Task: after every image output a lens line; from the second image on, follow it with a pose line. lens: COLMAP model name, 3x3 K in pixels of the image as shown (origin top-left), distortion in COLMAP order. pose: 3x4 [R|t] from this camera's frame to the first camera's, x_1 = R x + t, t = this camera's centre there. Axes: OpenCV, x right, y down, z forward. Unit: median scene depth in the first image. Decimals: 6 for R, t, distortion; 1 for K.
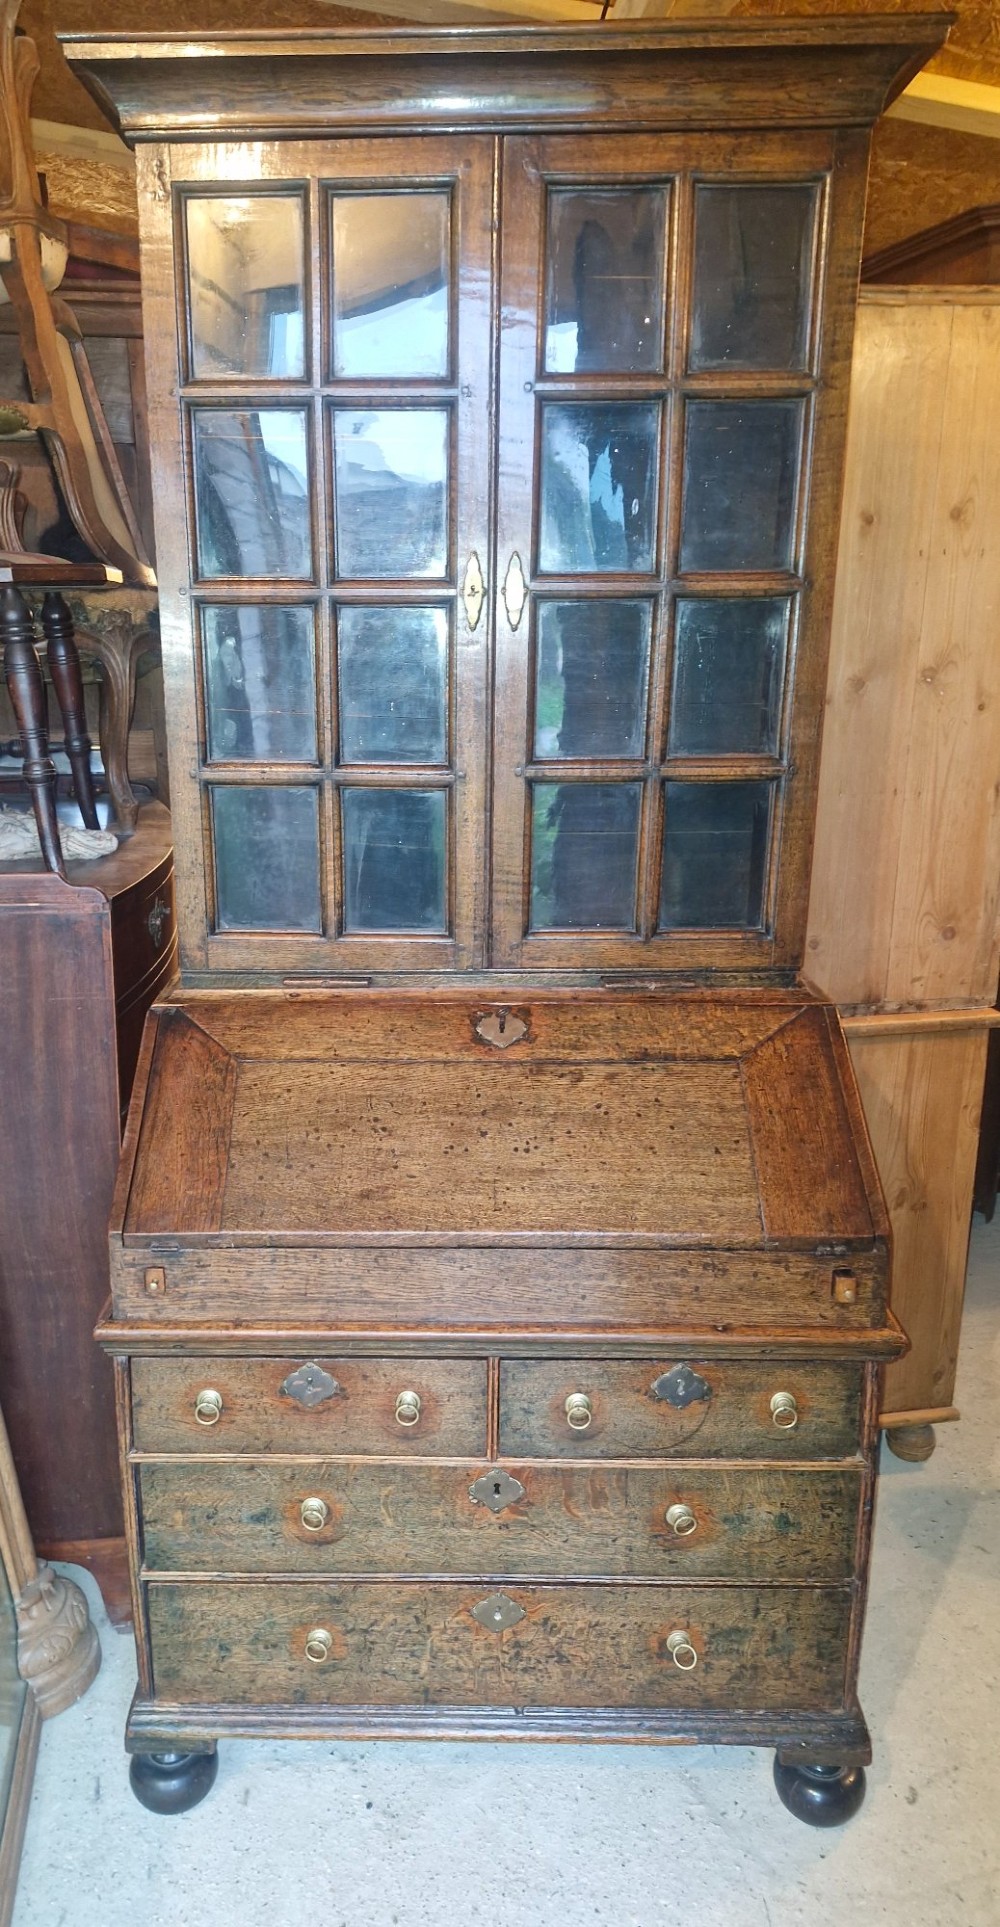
lens RADIAL K [[1309.0, 0, 422.0], [0, 1309.0, 974.1], [0, 0, 1]] dist [0.055639, -0.055331]
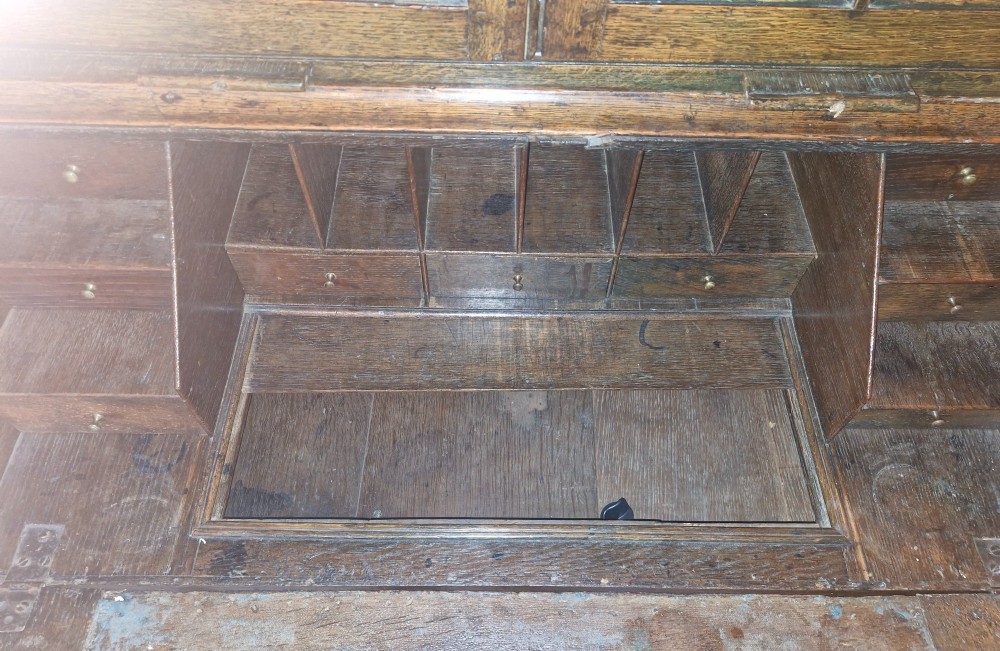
lens RADIAL K [[658.5, 0, 506.6], [0, 658.5, 331.6], [0, 0, 1]] dist [0.010416, -0.000083]
pose [[0.999254, -0.002257, 0.038546, 0.031188], [-0.024196, 0.741385, 0.670643, -0.103898], [-0.030091, -0.671076, 0.740778, 0.772652]]
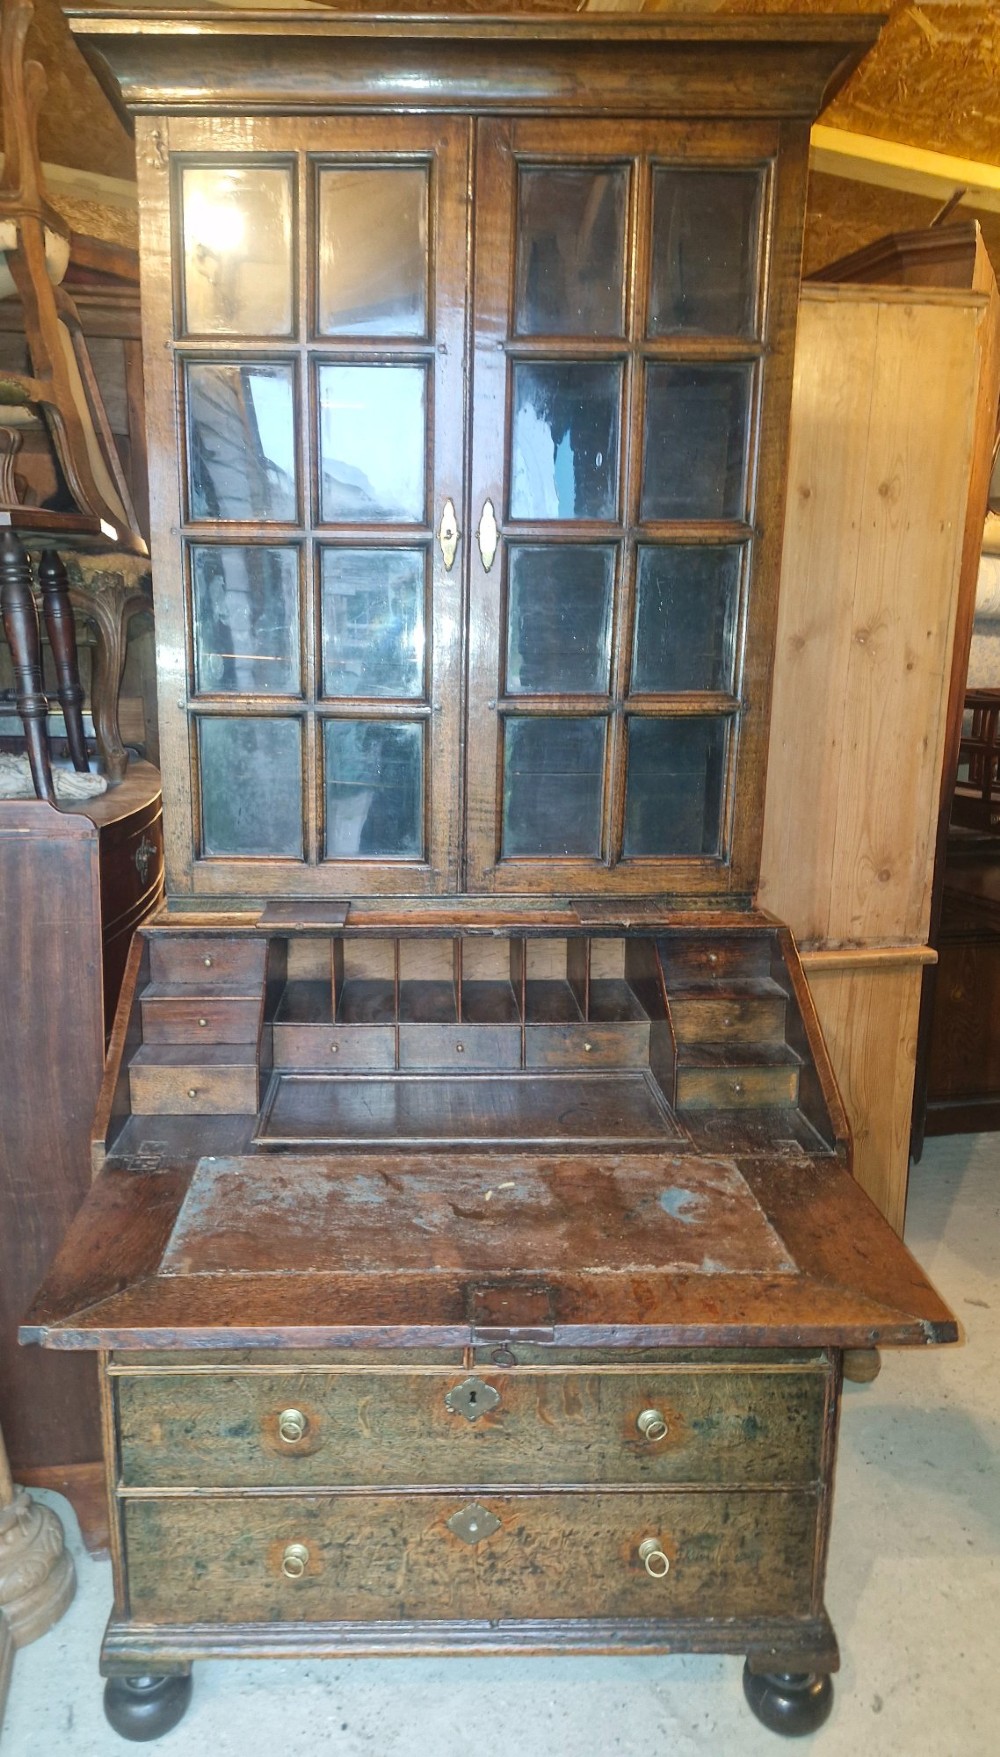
lens RADIAL K [[1191.0, 0, 440.7], [0, 1191.0, 881.8], [0, 0, 1]] dist [0.040134, -0.029940]
pose [[0.999127, 0.002778, 0.041682, -0.007260], [-0.000075, 0.997905, -0.064703, 0.051295], [-0.041775, 0.064644, 0.997034, 0.050180]]
